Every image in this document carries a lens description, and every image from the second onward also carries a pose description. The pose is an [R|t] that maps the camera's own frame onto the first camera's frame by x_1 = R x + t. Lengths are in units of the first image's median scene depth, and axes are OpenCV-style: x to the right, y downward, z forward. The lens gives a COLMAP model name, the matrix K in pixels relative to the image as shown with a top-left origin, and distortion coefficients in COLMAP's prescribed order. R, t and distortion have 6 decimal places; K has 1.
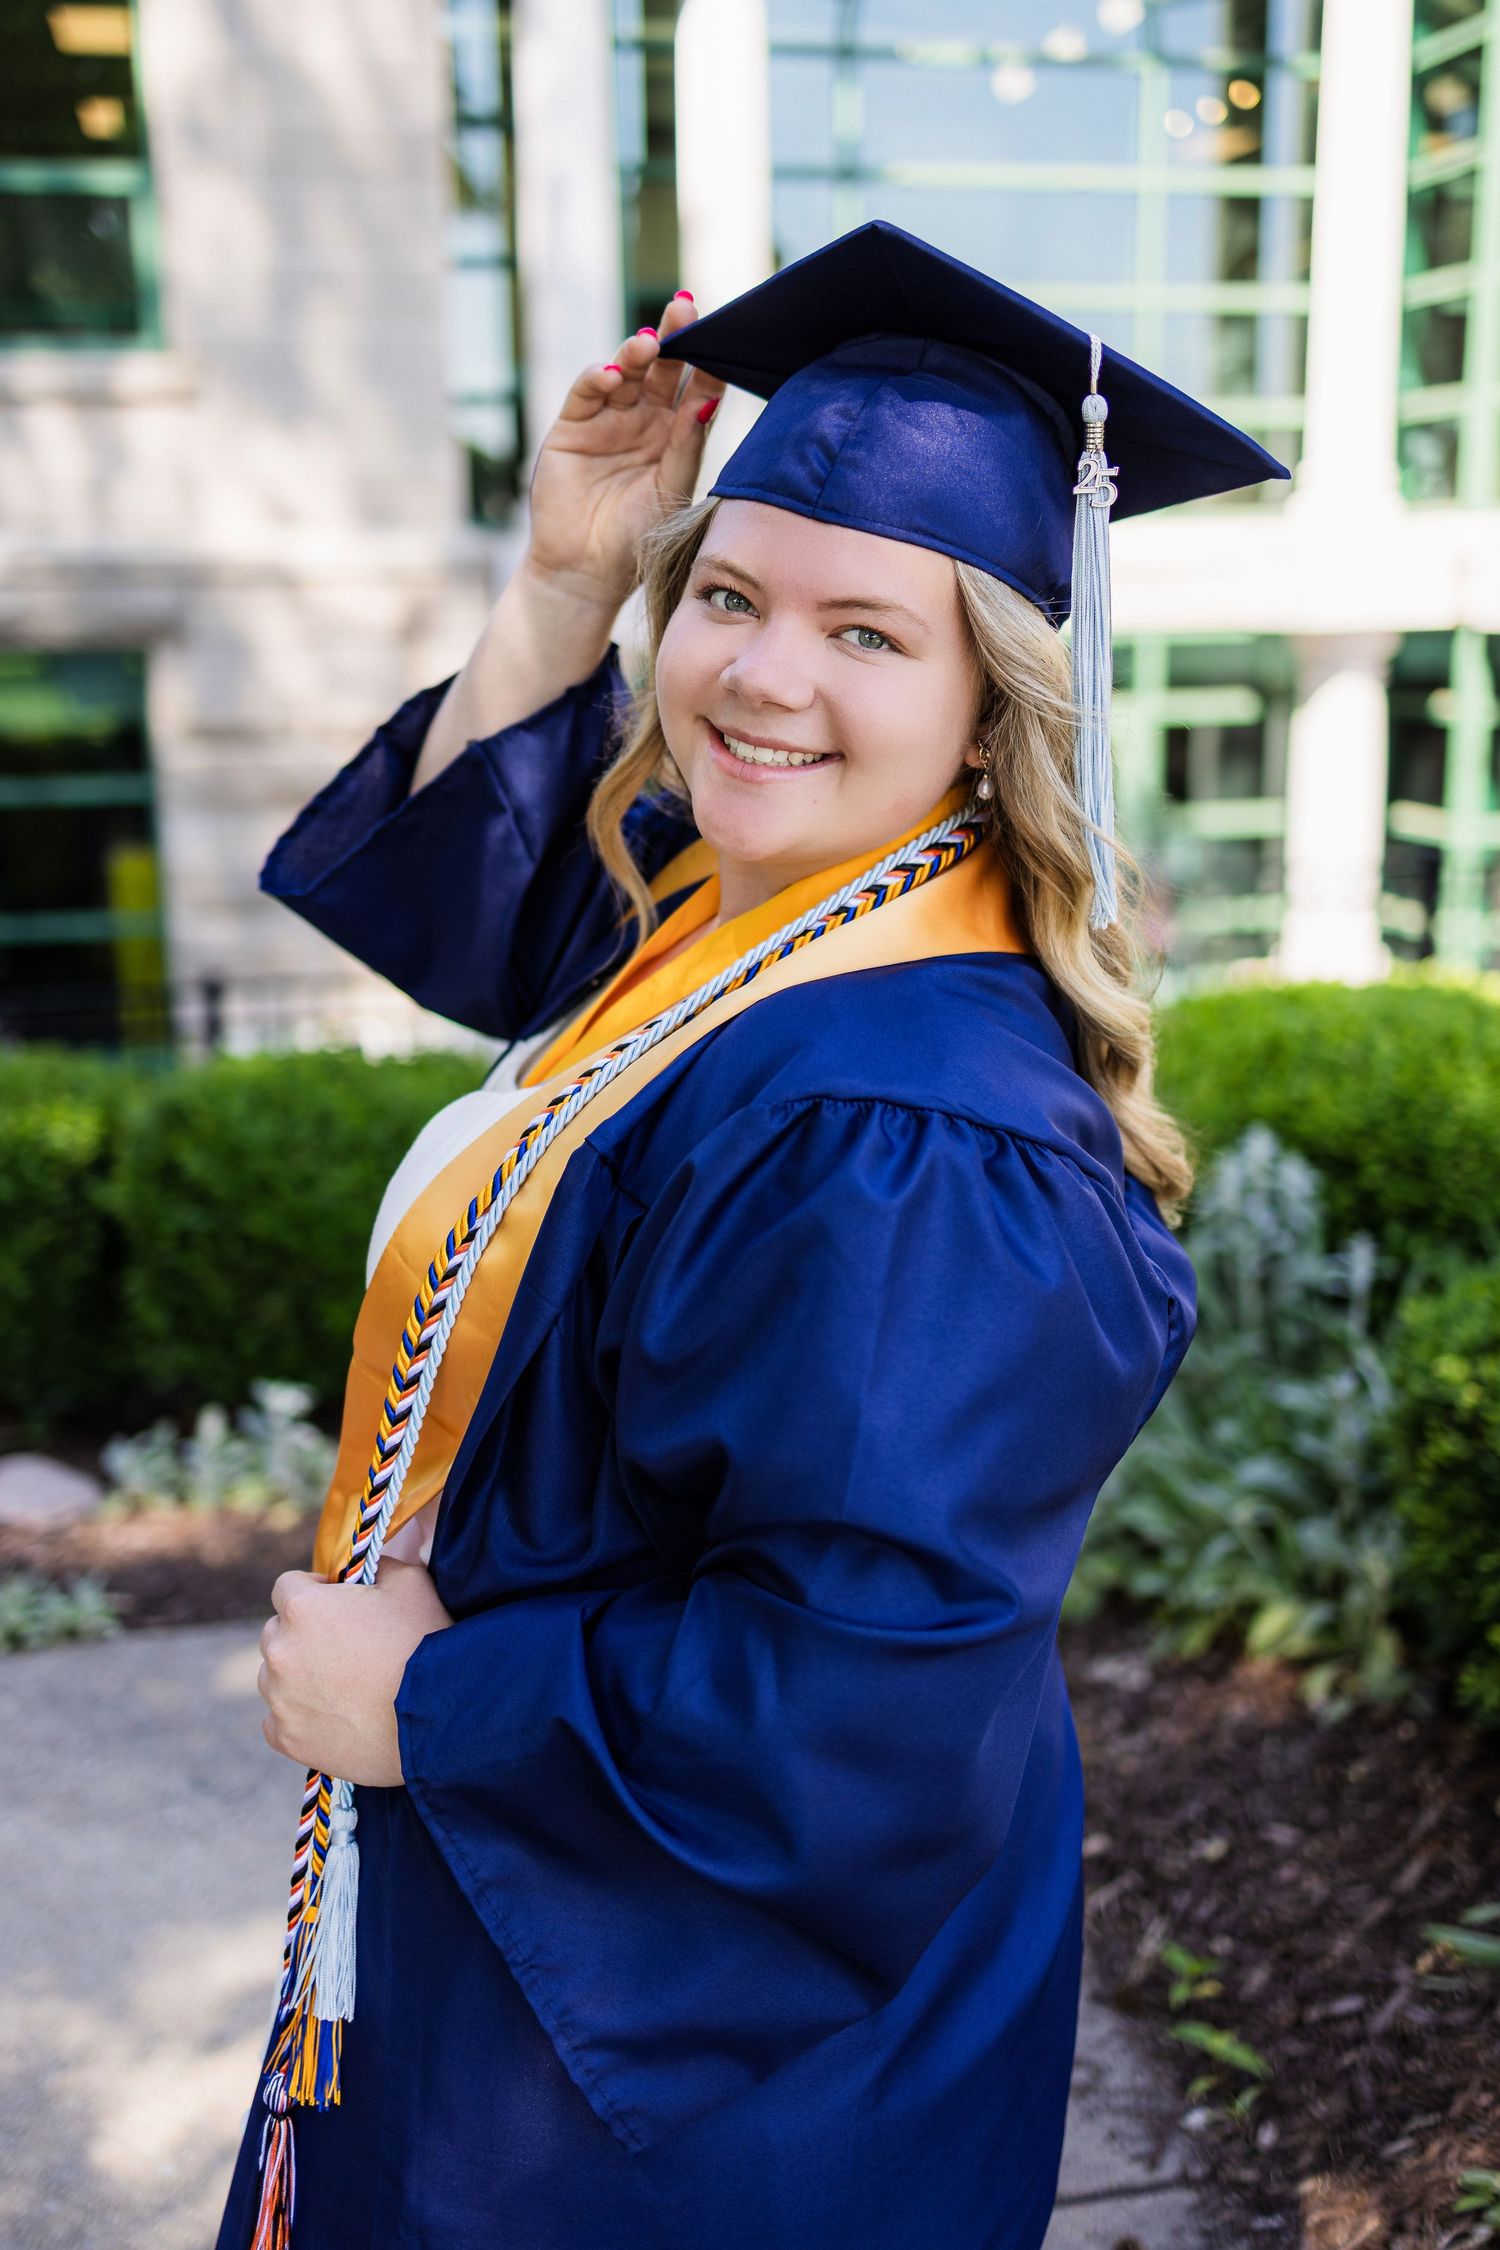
lens RADIAL K [[2446.5, 0, 760.2], [0, 2446.5, 1103.8], [0, 0, 1]] dist [-0.001283, 0.022784]
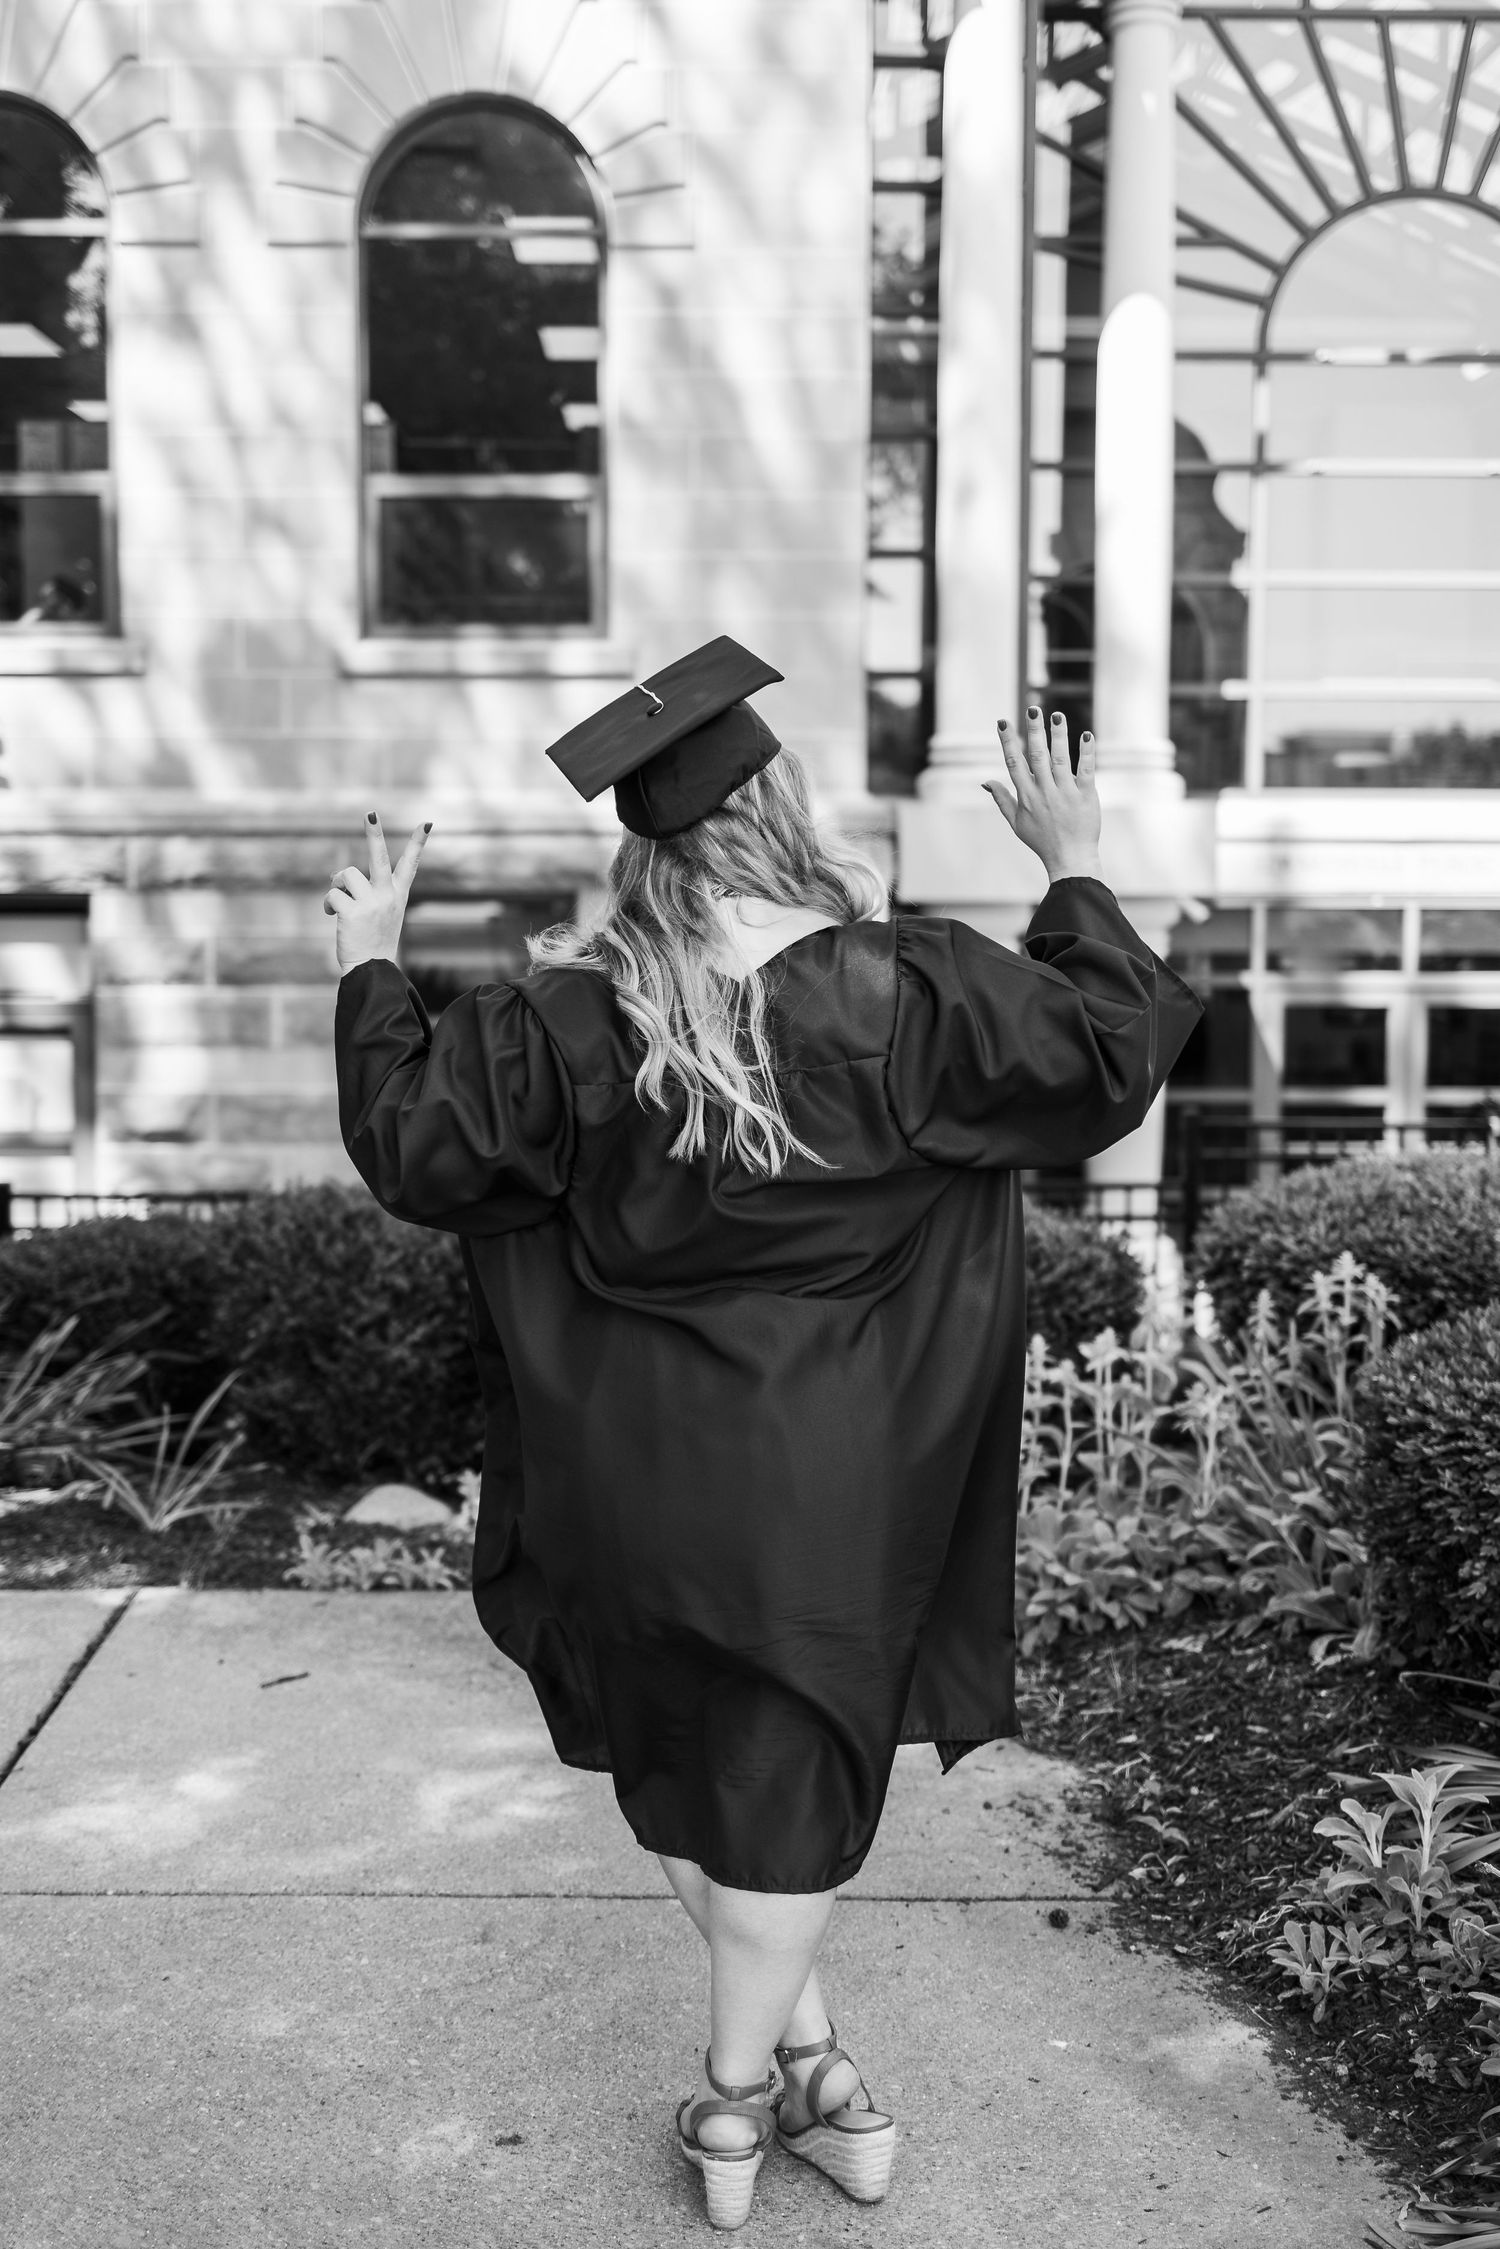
lens RADIAL K [[2398.9, 0, 752.6], [0, 2398.9, 1089.5], [0, 0, 1]] dist [0.010902, 0.019458]
pose [[0.985144, 0.033442, -0.168445, 0.102810], [-0.051615, 0.993164, -0.104694, 0.069394], [0.163792, 0.111833, 0.980136, -0.265936]]
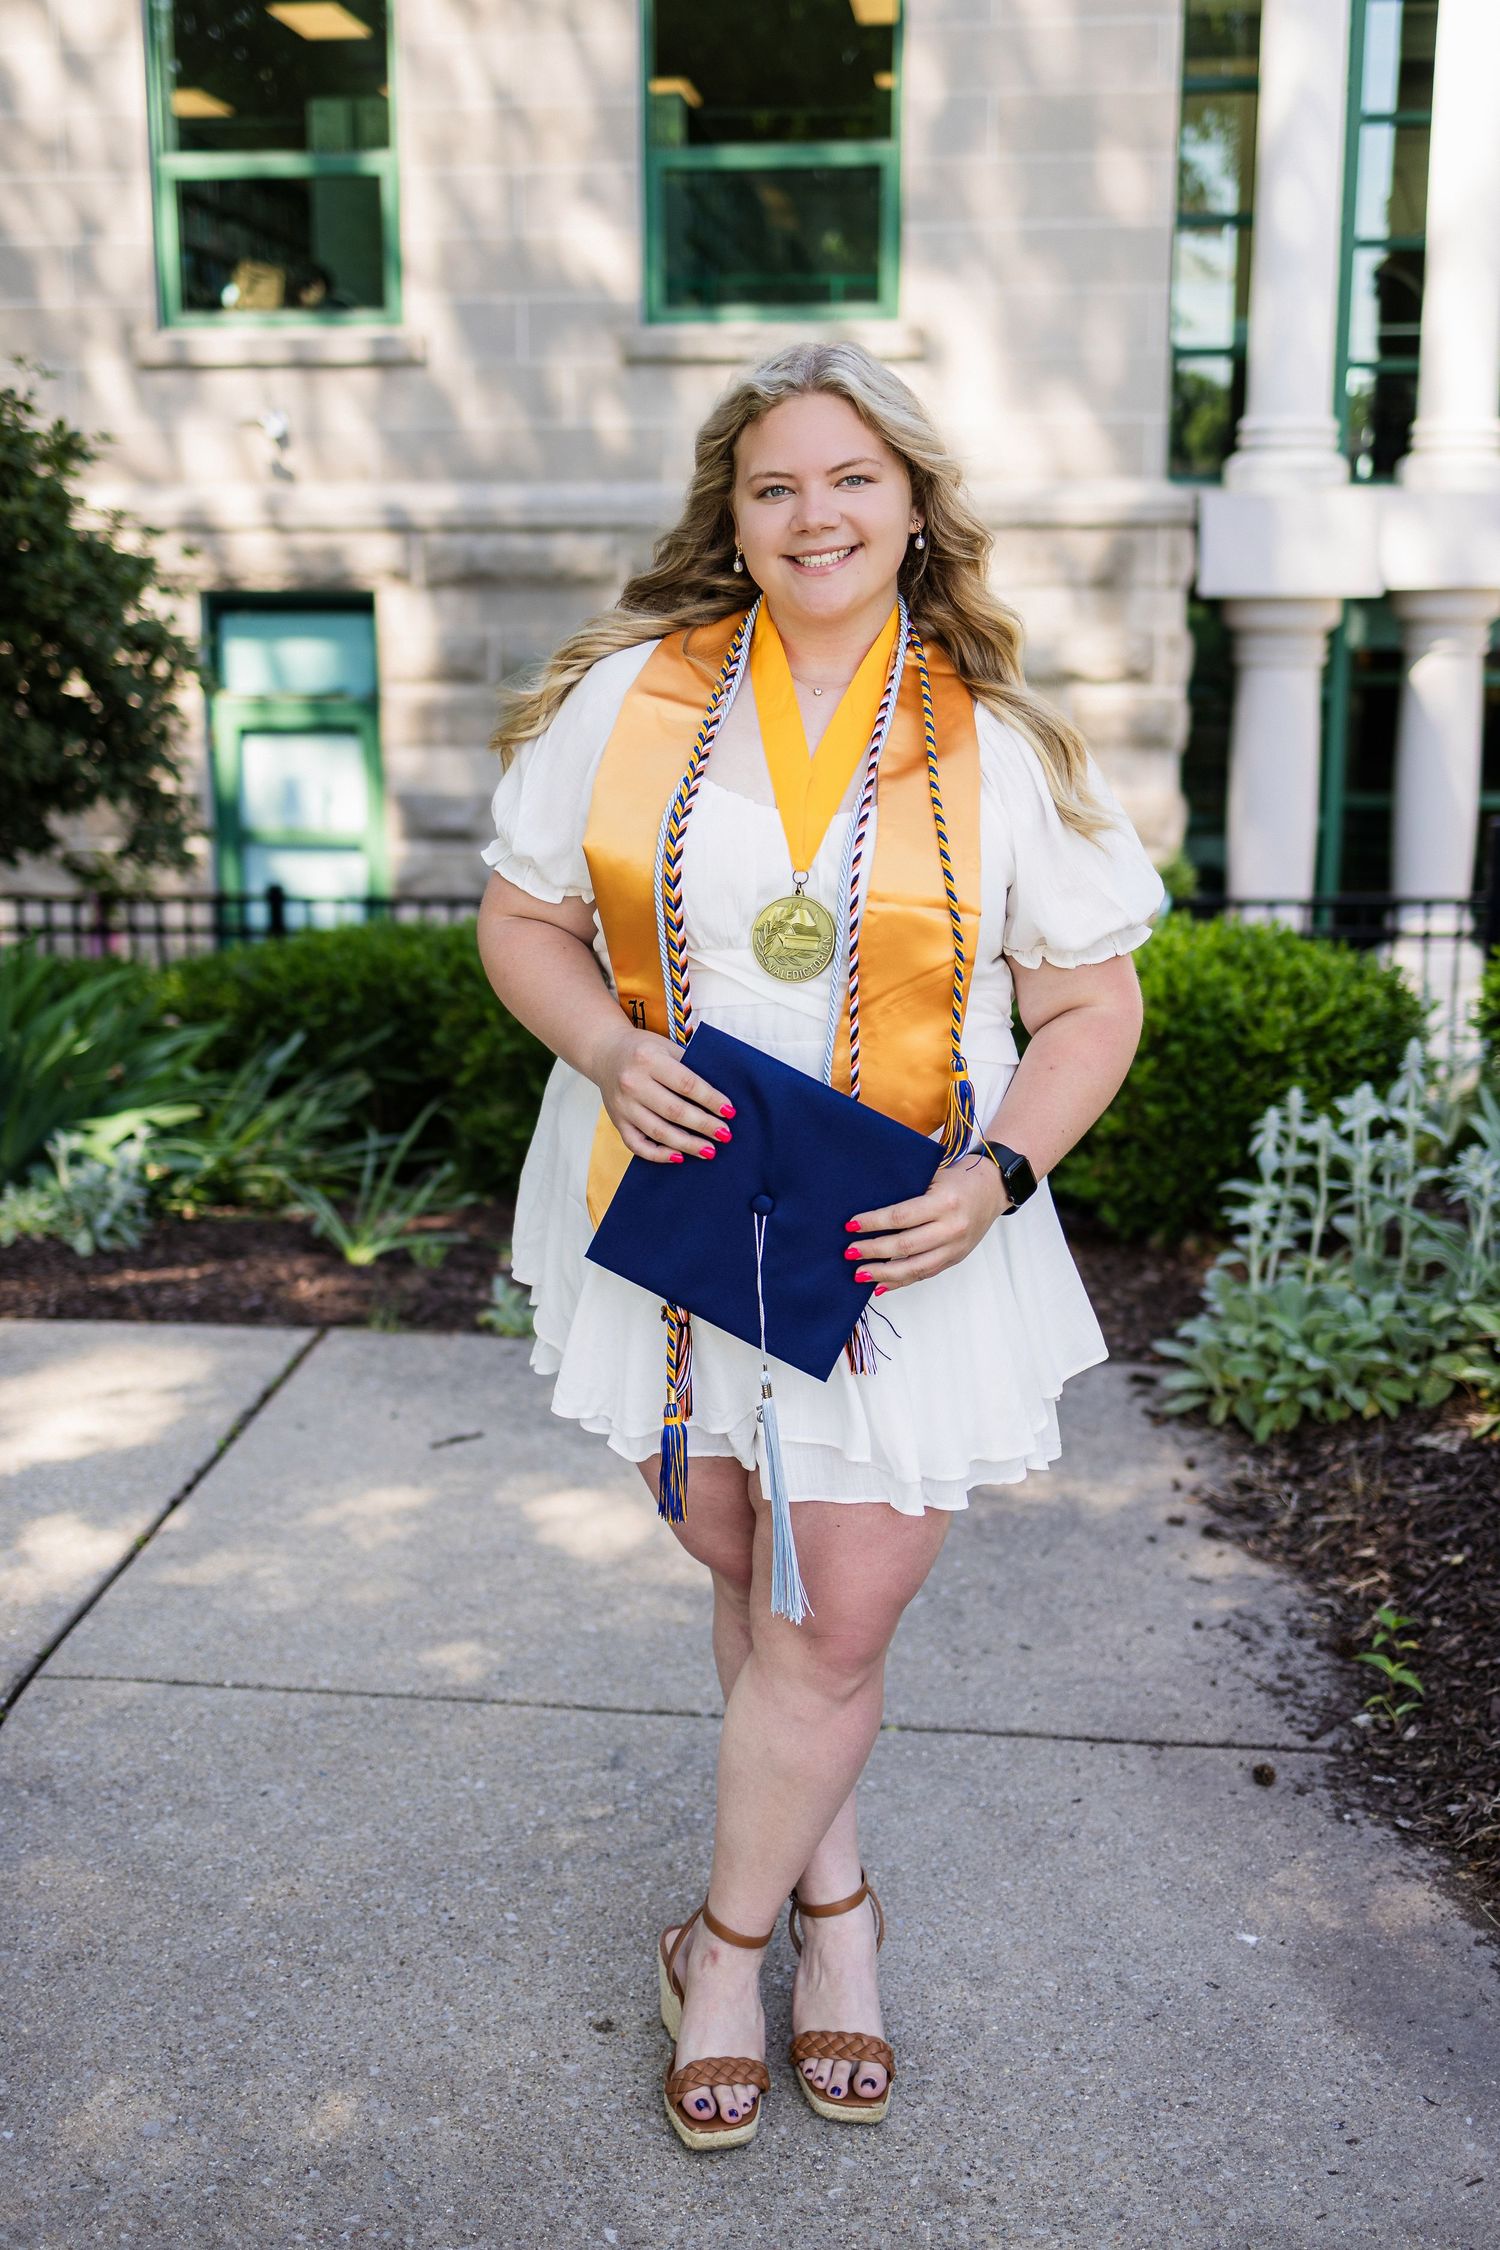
lens RADIAL K [[2400.0, 0, 752.6], [0, 2400.0, 1090.0], [0, 0, 1]] dist [0.010902, 0.019458]
pose [[0.957046, 0.075276, -0.279993, 0.115652], [-0.070790, 0.997149, 0.026115, 0.048388], [0.281160, -0.005172, 0.959647, -0.154389]]
